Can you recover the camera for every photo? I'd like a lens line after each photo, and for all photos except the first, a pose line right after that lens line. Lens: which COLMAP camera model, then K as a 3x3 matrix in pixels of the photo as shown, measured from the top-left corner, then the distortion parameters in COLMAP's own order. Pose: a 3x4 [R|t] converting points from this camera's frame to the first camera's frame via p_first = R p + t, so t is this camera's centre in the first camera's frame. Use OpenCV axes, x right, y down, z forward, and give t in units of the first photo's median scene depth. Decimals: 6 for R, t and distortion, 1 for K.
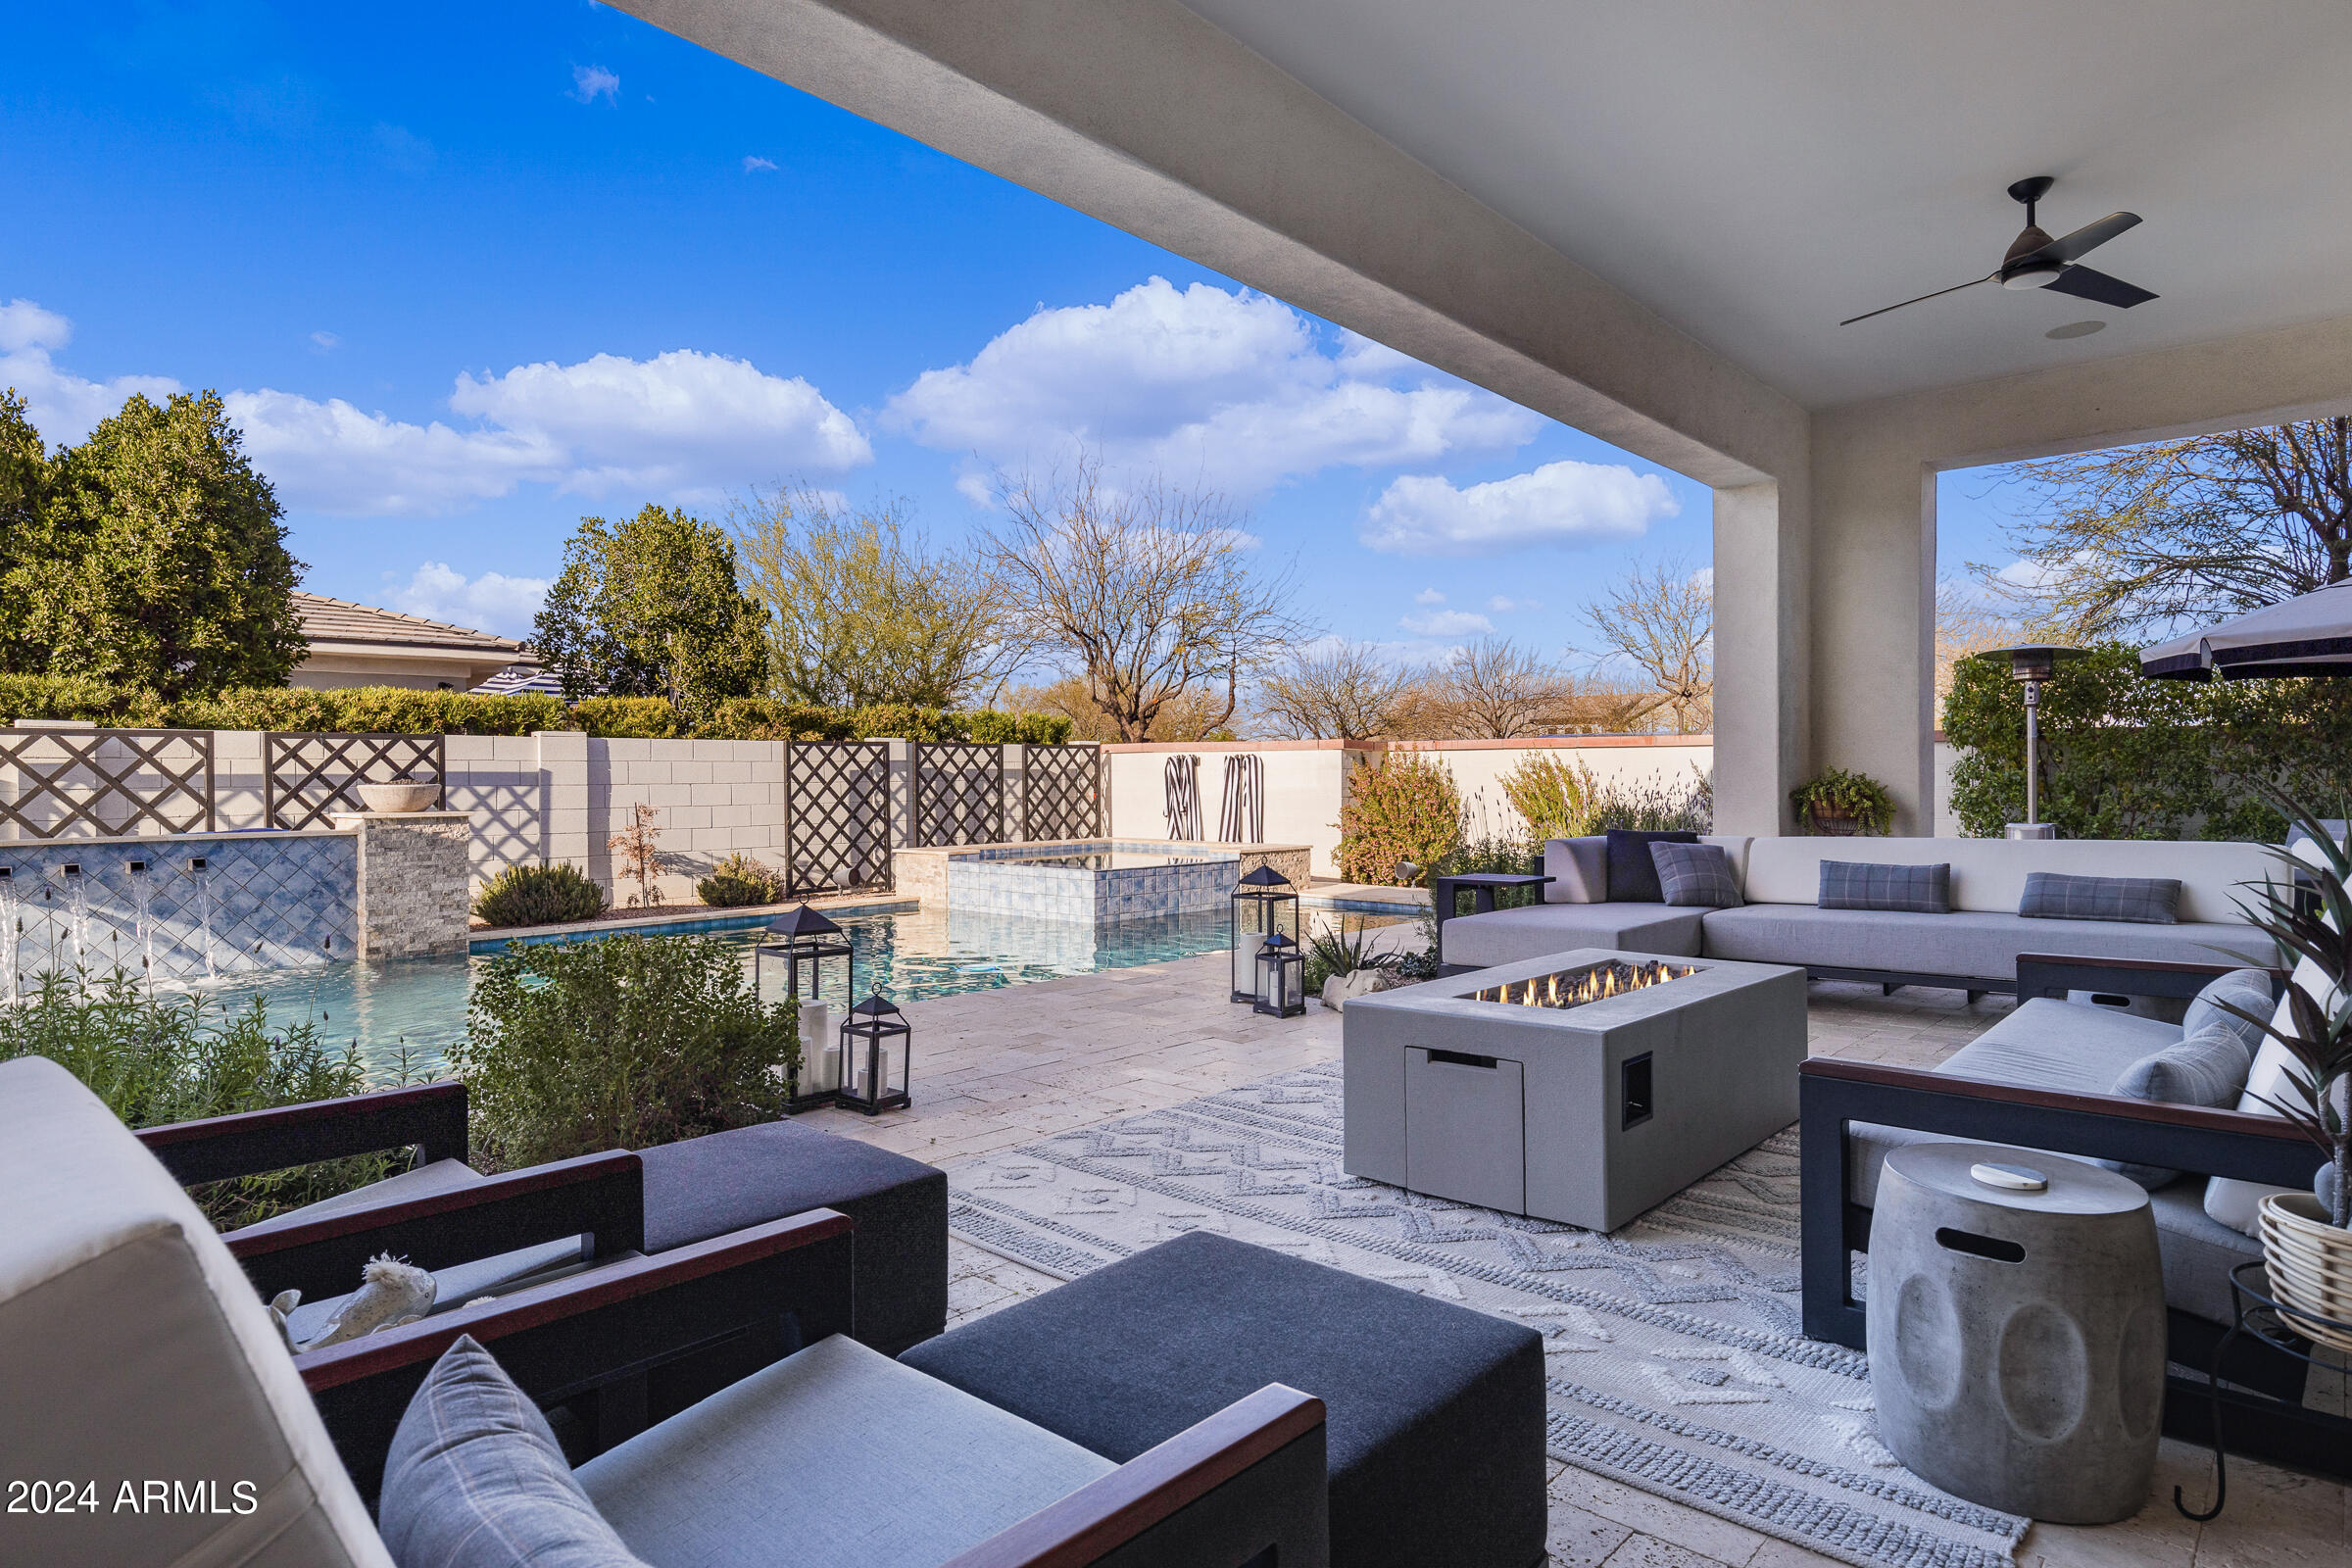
lens RADIAL K [[1320.7, 0, 1180.1], [0, 1320.7, 773.0], [0, 0, 1]] dist [0.000975, 0.001201]
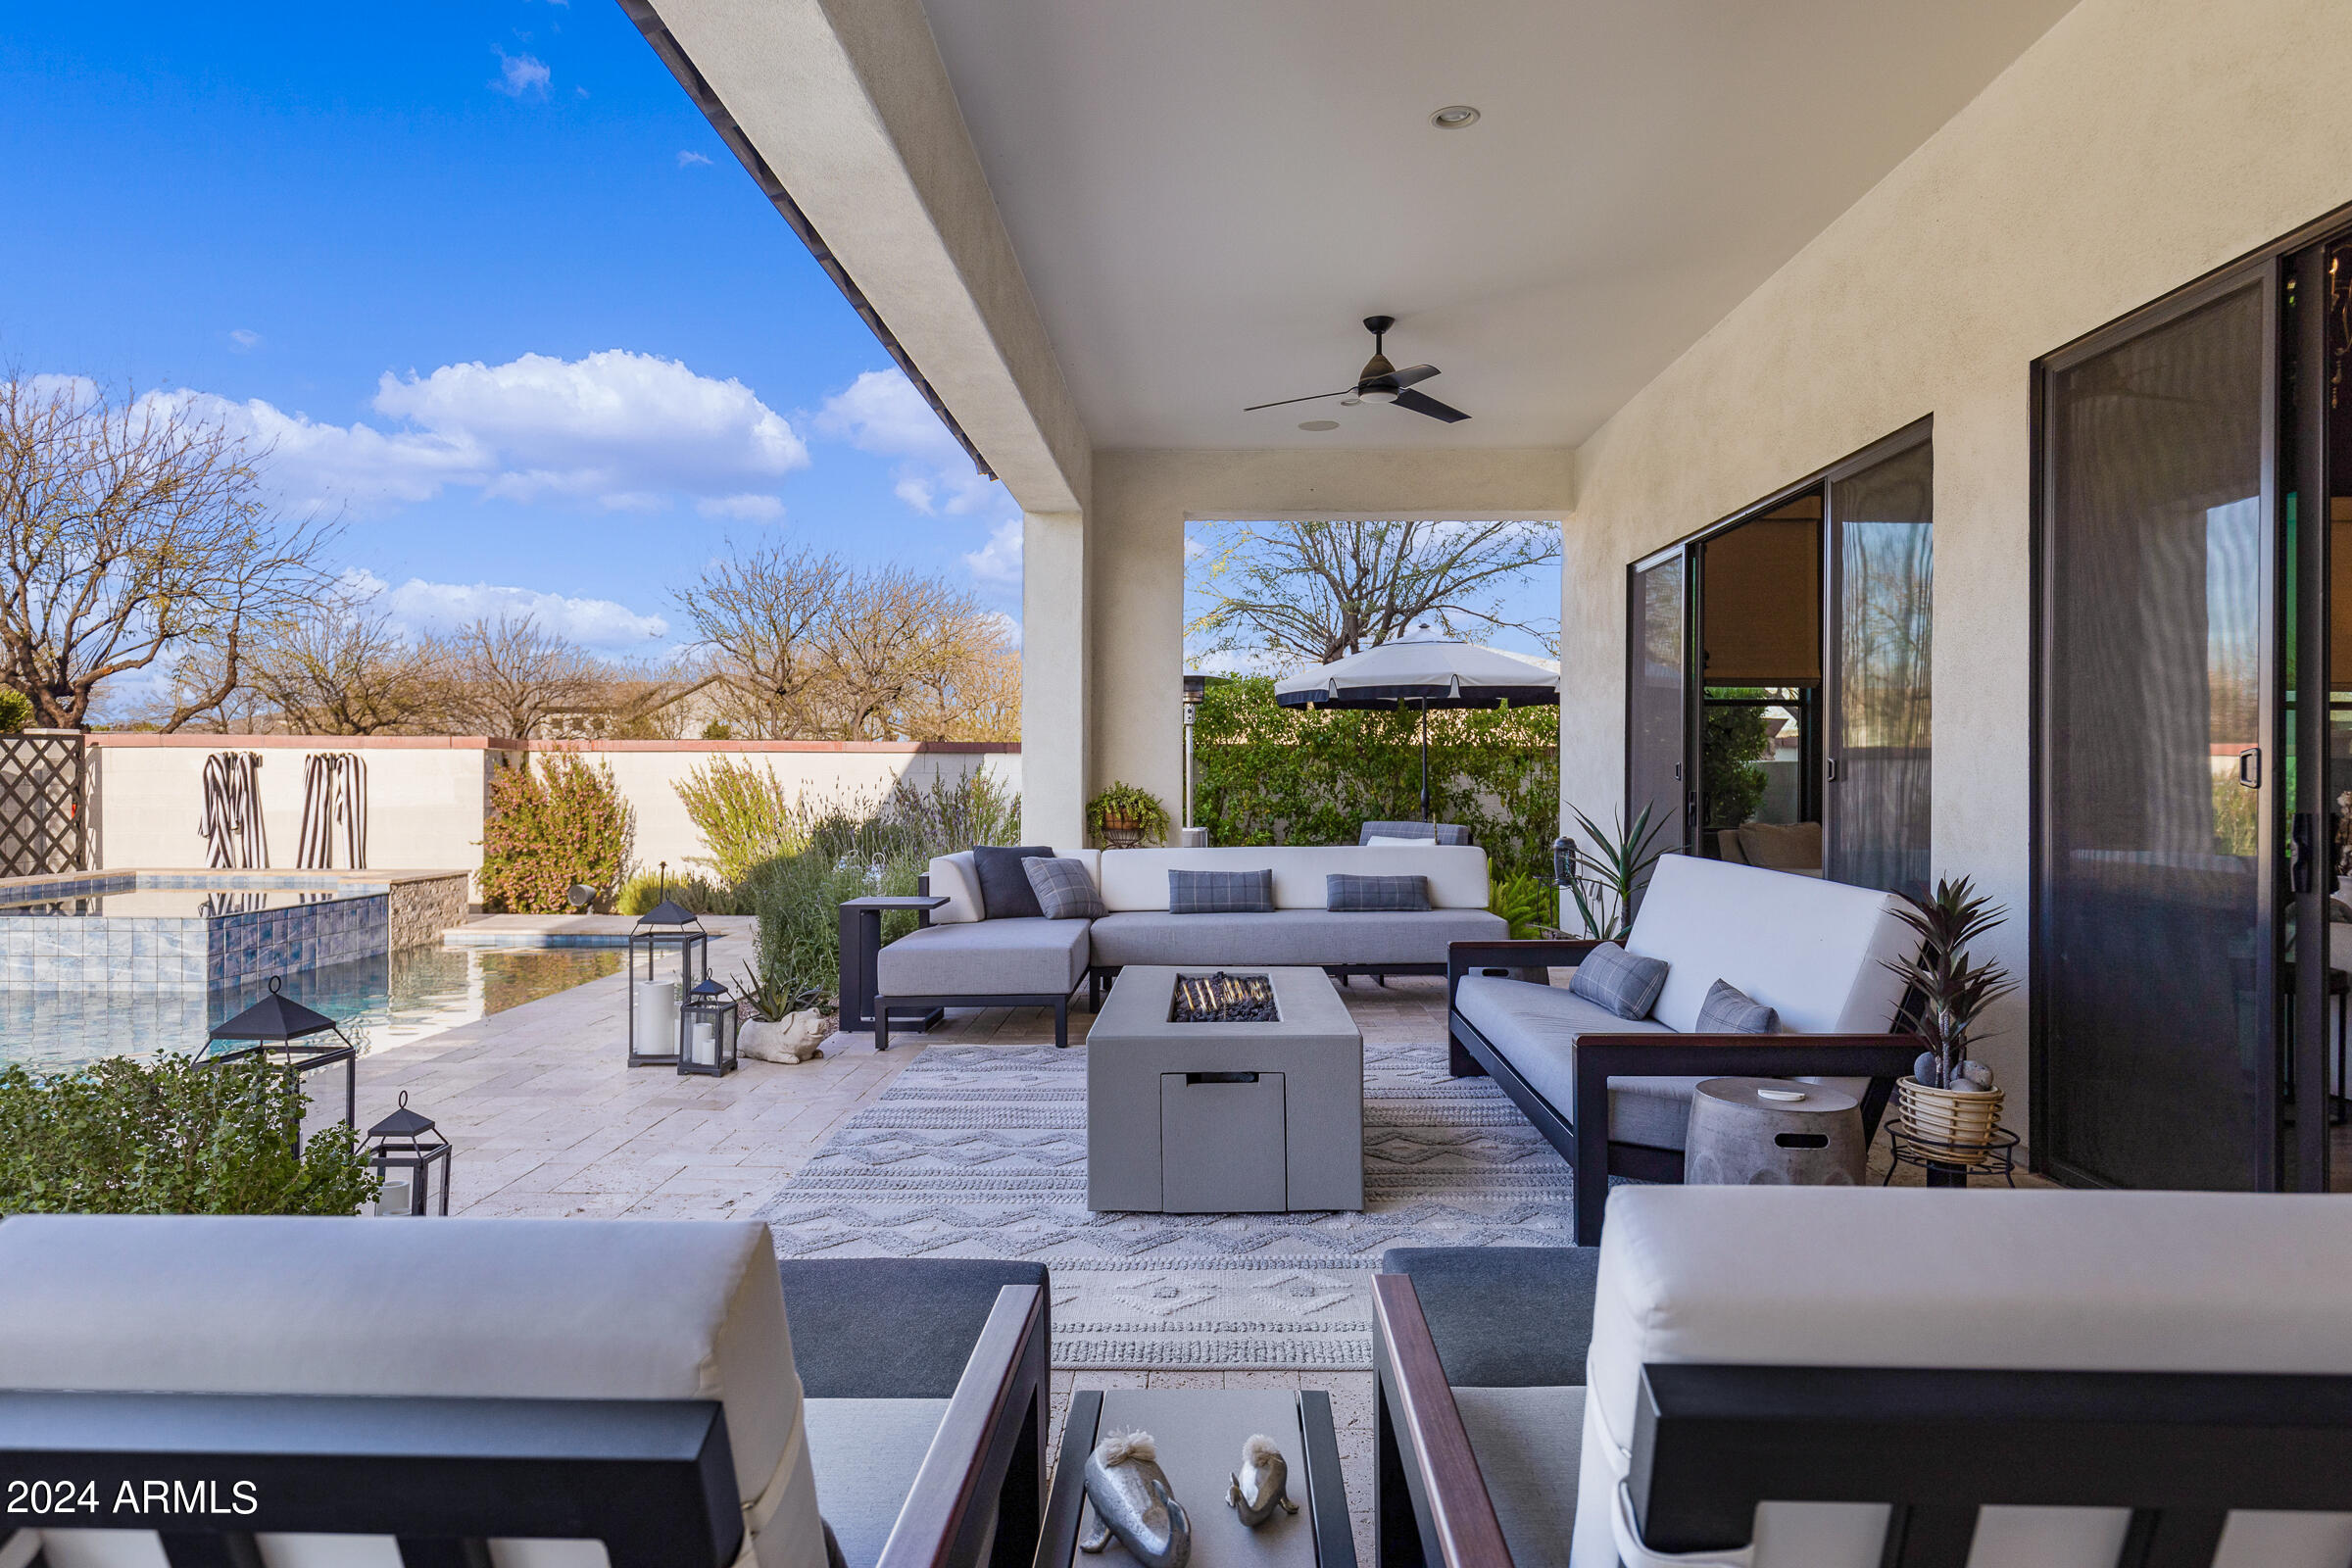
lens RADIAL K [[1463.1, 0, 1204.7], [0, 1463.1, 755.5], [0, 0, 1]] dist [0.009579, 0.001353]
pose [[0.744945, 0.015124, 0.666955, -0.225606], [-0.009367, 0.999882, -0.012211, -0.010854], [-0.667060, 0.002849, 0.744998, 0.050092]]
